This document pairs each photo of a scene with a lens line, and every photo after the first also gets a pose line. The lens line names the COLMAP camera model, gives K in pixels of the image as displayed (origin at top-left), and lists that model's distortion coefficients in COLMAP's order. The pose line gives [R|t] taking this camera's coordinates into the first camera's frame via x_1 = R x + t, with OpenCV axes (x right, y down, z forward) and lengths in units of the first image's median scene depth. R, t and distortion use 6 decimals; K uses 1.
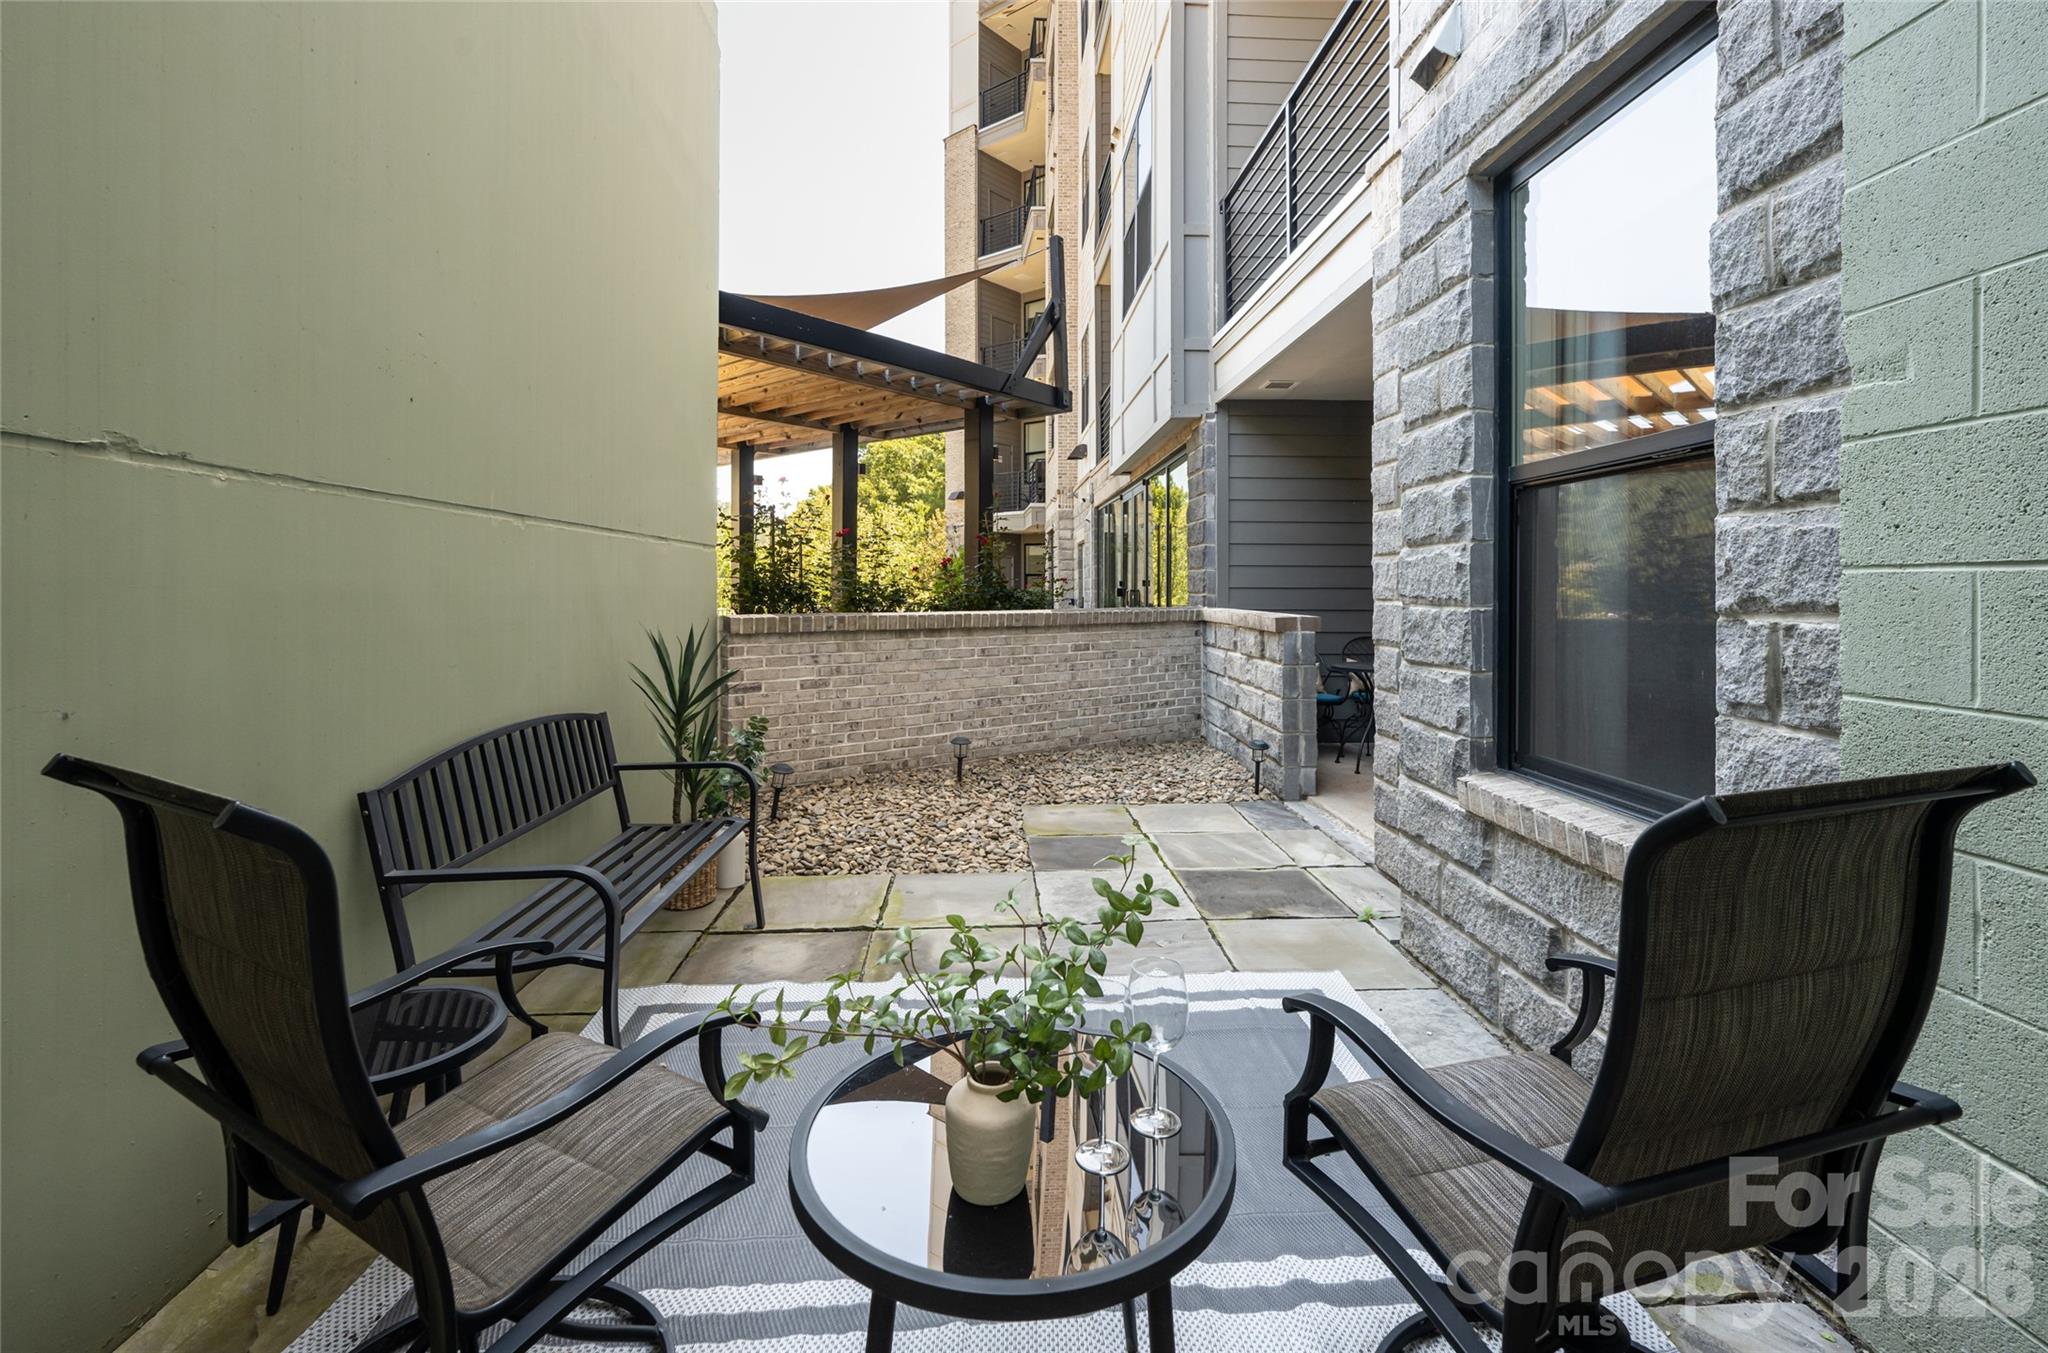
lens RADIAL K [[860.1, 0, 1019.8], [0, 860.1, 589.9], [0, 0, 1]] dist [-0.000859, -0.000052]
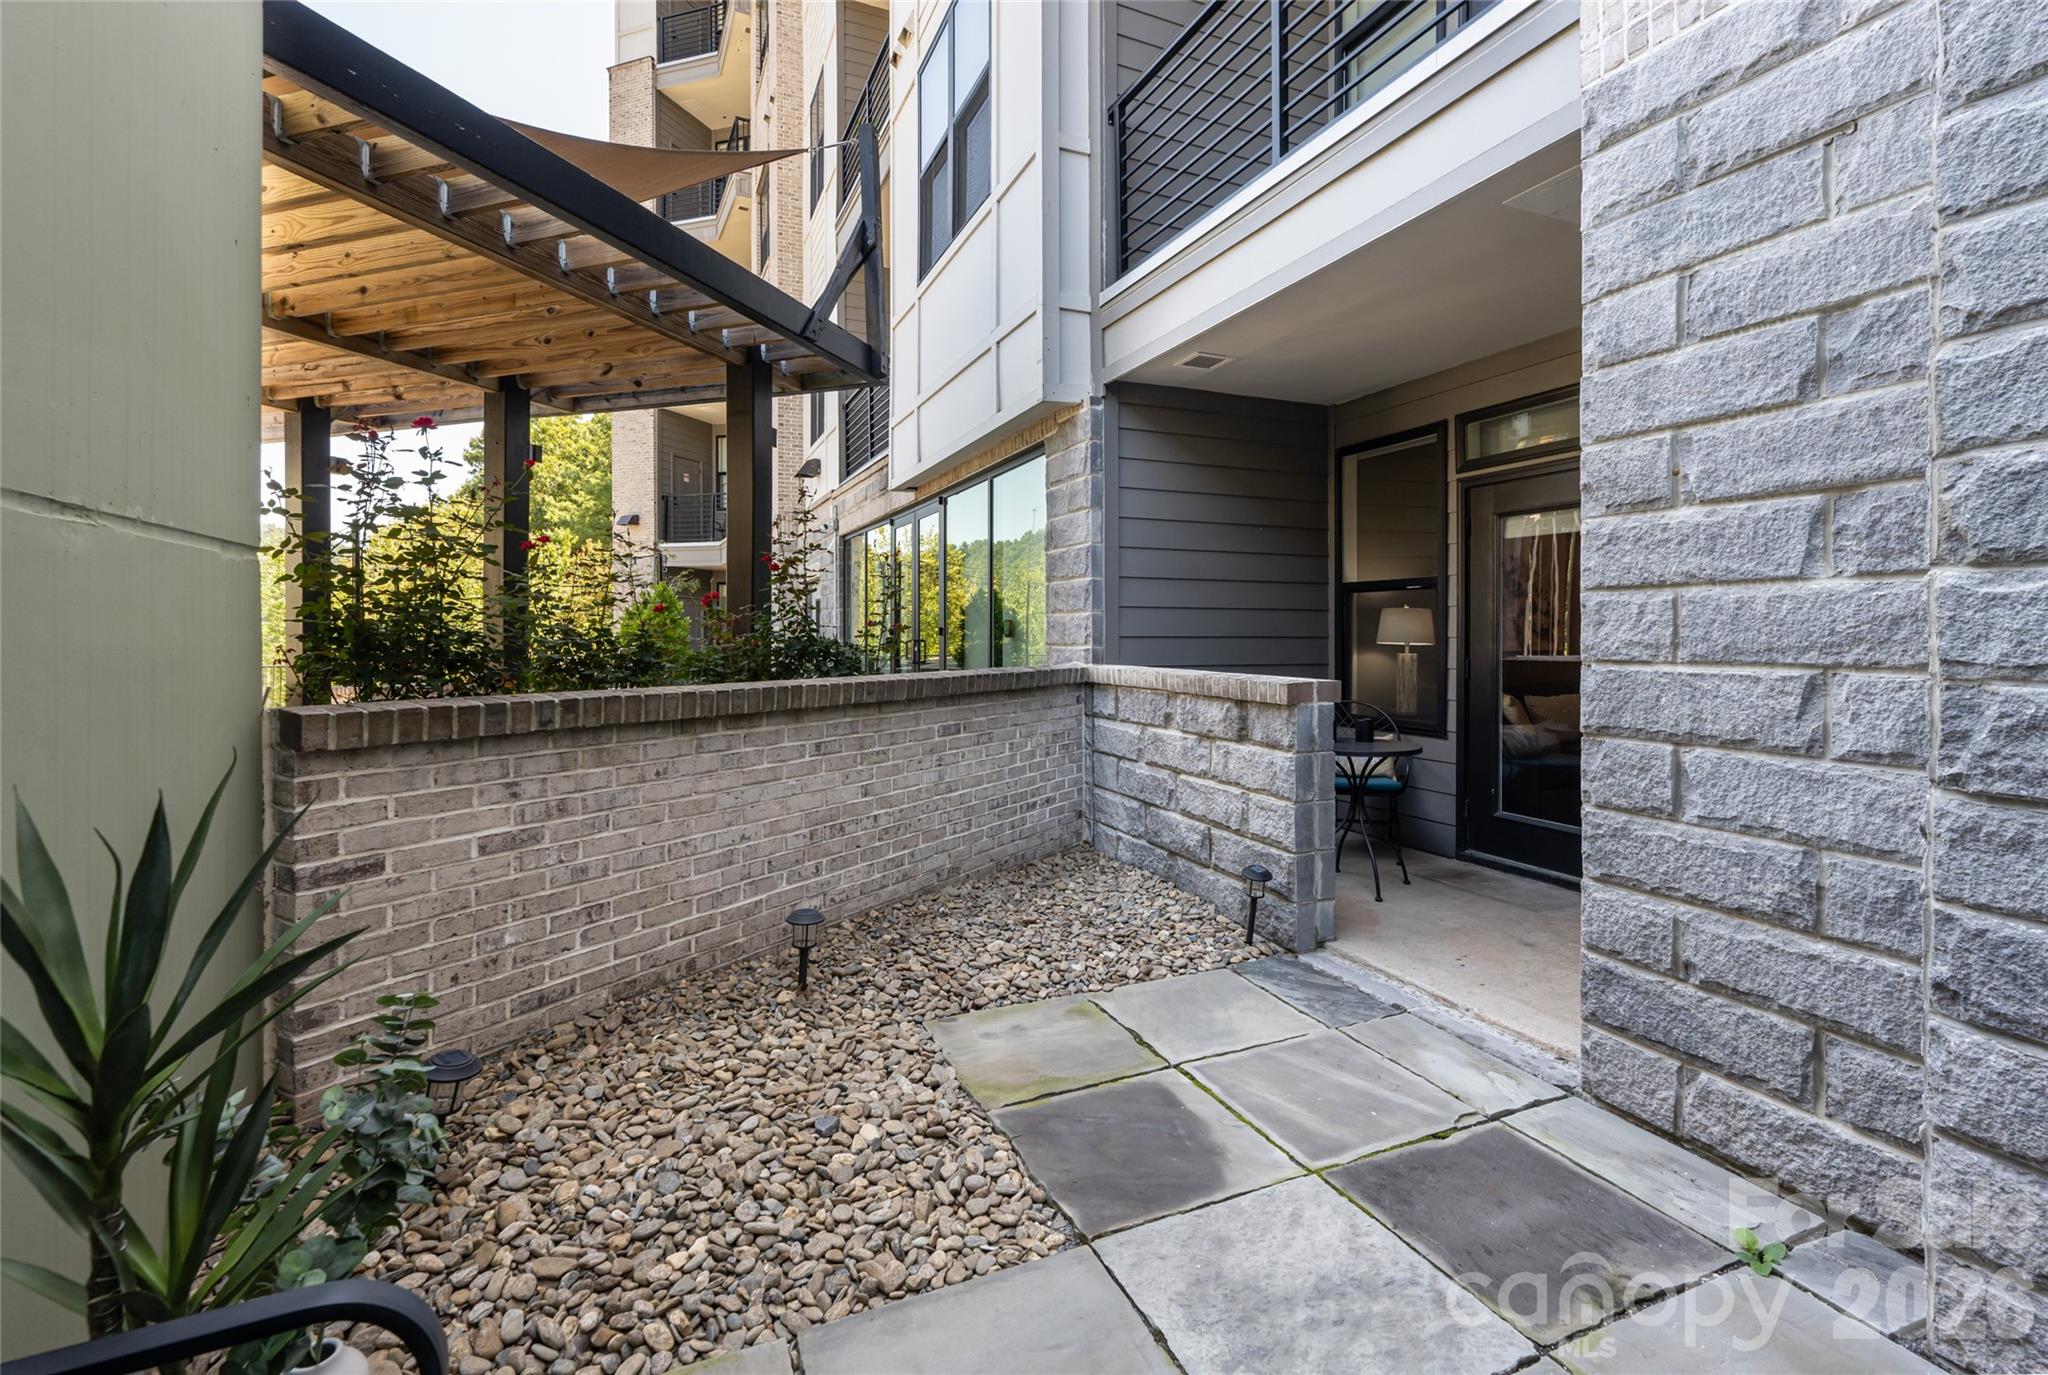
lens RADIAL K [[914.4, 0, 1031.6], [0, 914.4, 637.3], [0, 0, 1]] dist [0.005745, -0.001105]
pose [[0.934531, -0.002958, 0.355870, -0.118728], [0.002602, 0.999996, 0.001480, -0.004410], [-0.355873, -0.000458, 0.934534, 0.331492]]
